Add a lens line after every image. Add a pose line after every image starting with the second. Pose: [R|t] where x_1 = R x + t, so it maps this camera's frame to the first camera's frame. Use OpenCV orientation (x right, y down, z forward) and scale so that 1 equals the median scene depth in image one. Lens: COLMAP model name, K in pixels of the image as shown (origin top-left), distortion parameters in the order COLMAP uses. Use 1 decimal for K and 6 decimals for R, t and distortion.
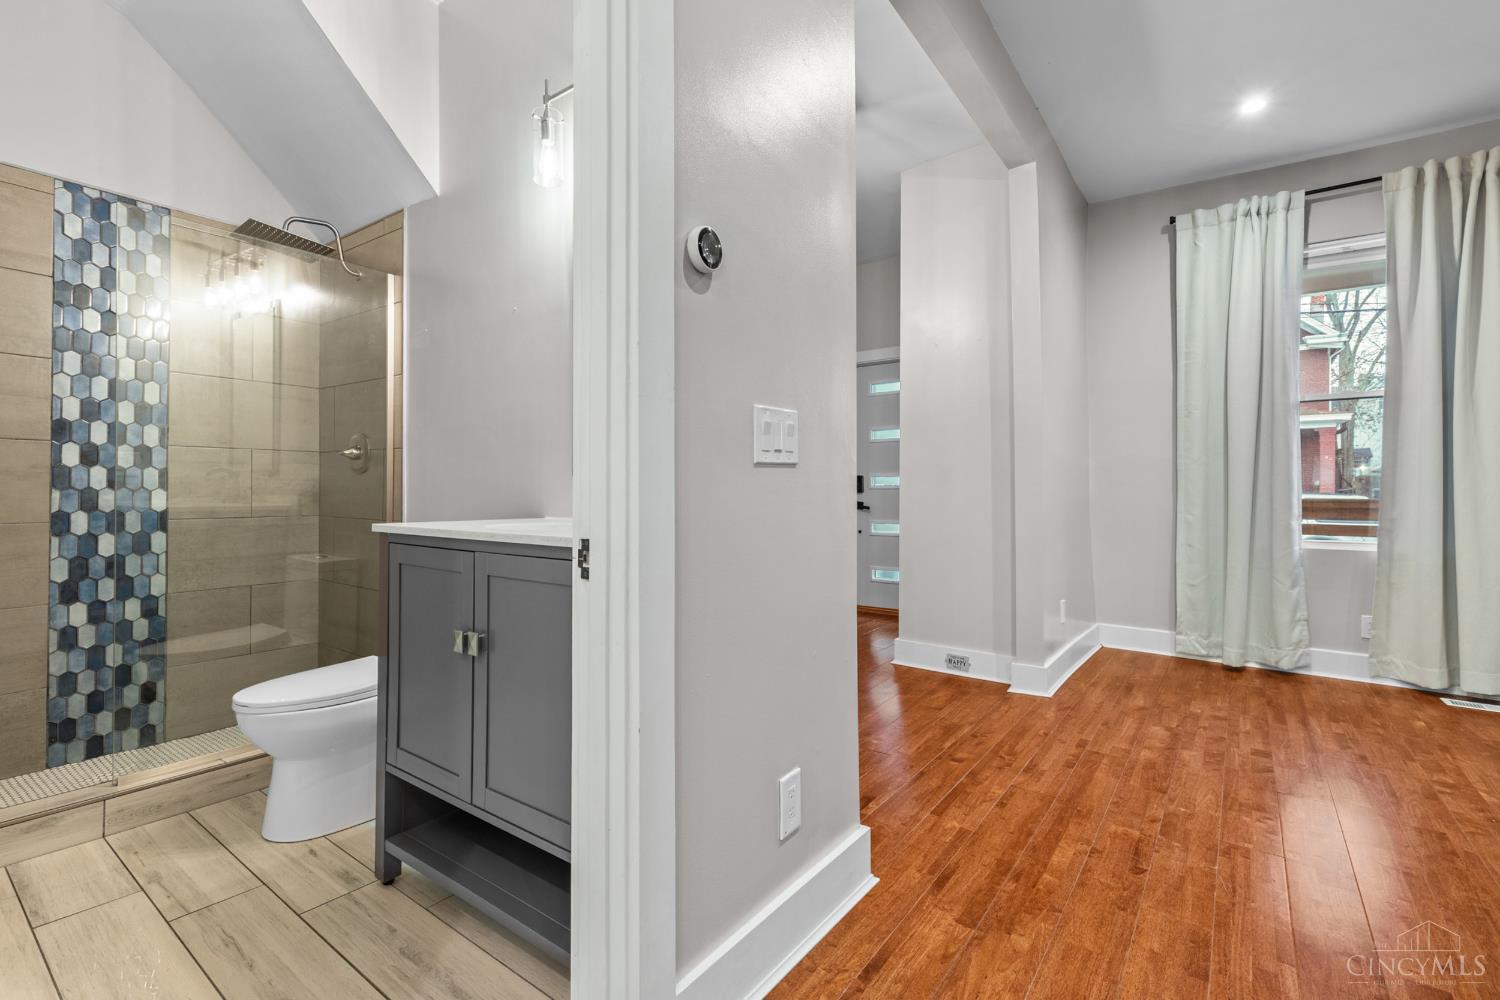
lens RADIAL K [[677.4, 0, 744.4], [0, 677.4, 491.8], [0, 0, 1]] dist [-0.000288, 0.000621]
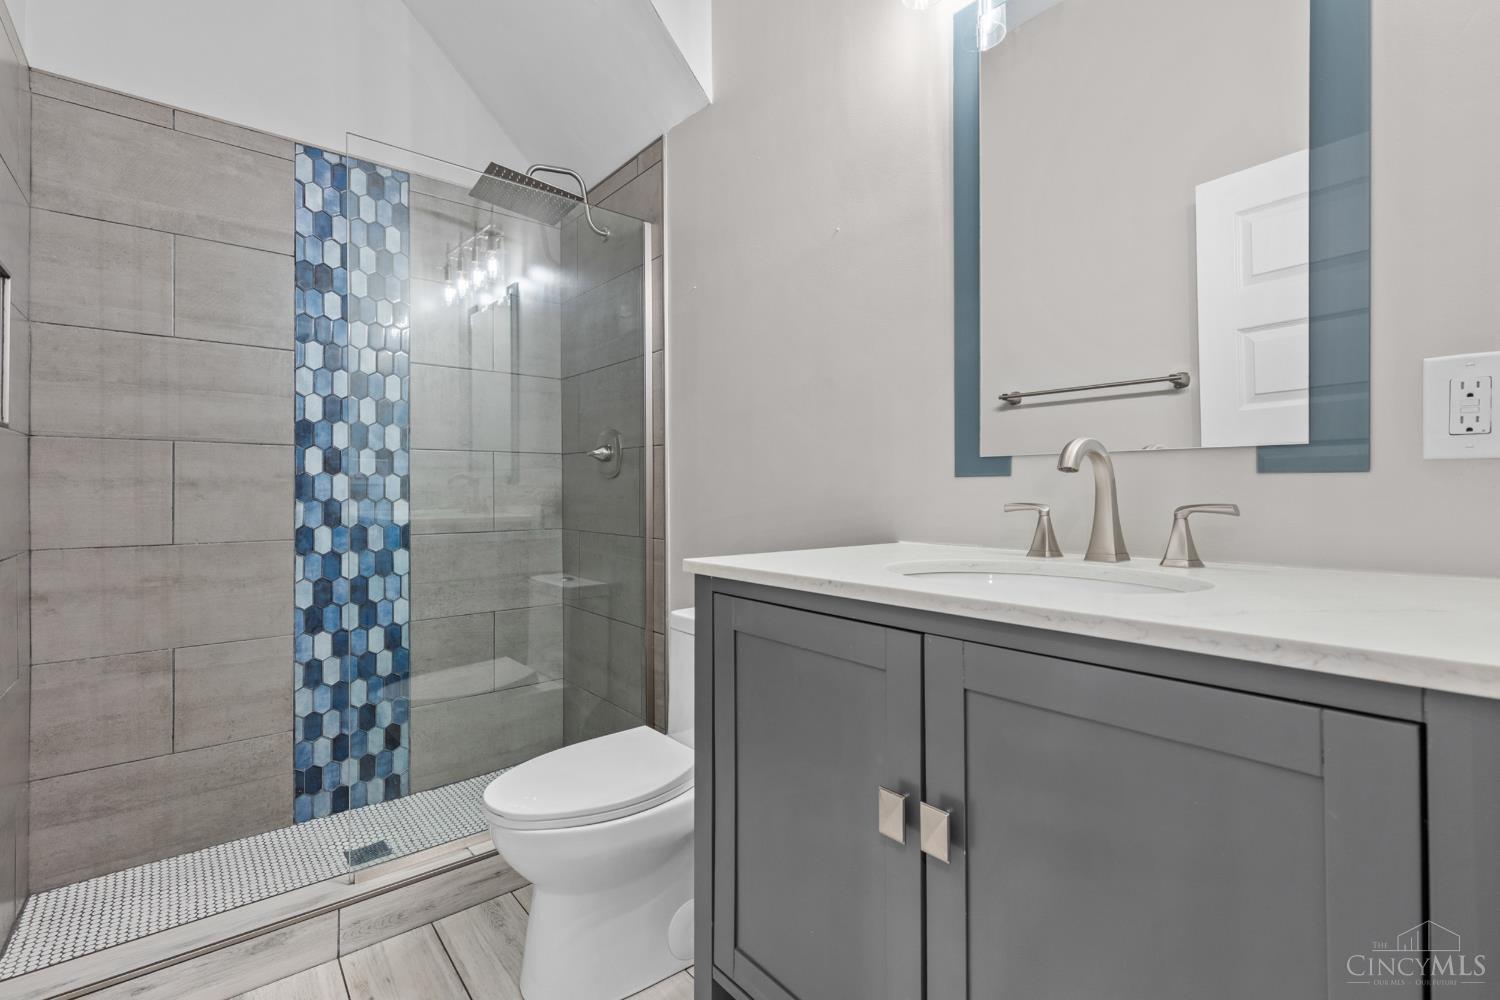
lens RADIAL K [[670.2, 0, 743.8], [0, 670.2, 496.2], [0, 0, 1]] dist [0.000183, 0.000024]
pose [[0.967908, -0.007254, -0.251201, -0.239786], [0.008206, 0.999963, 0.002741, -0.007653], [0.251172, -0.004714, 0.967931, 0.299005]]
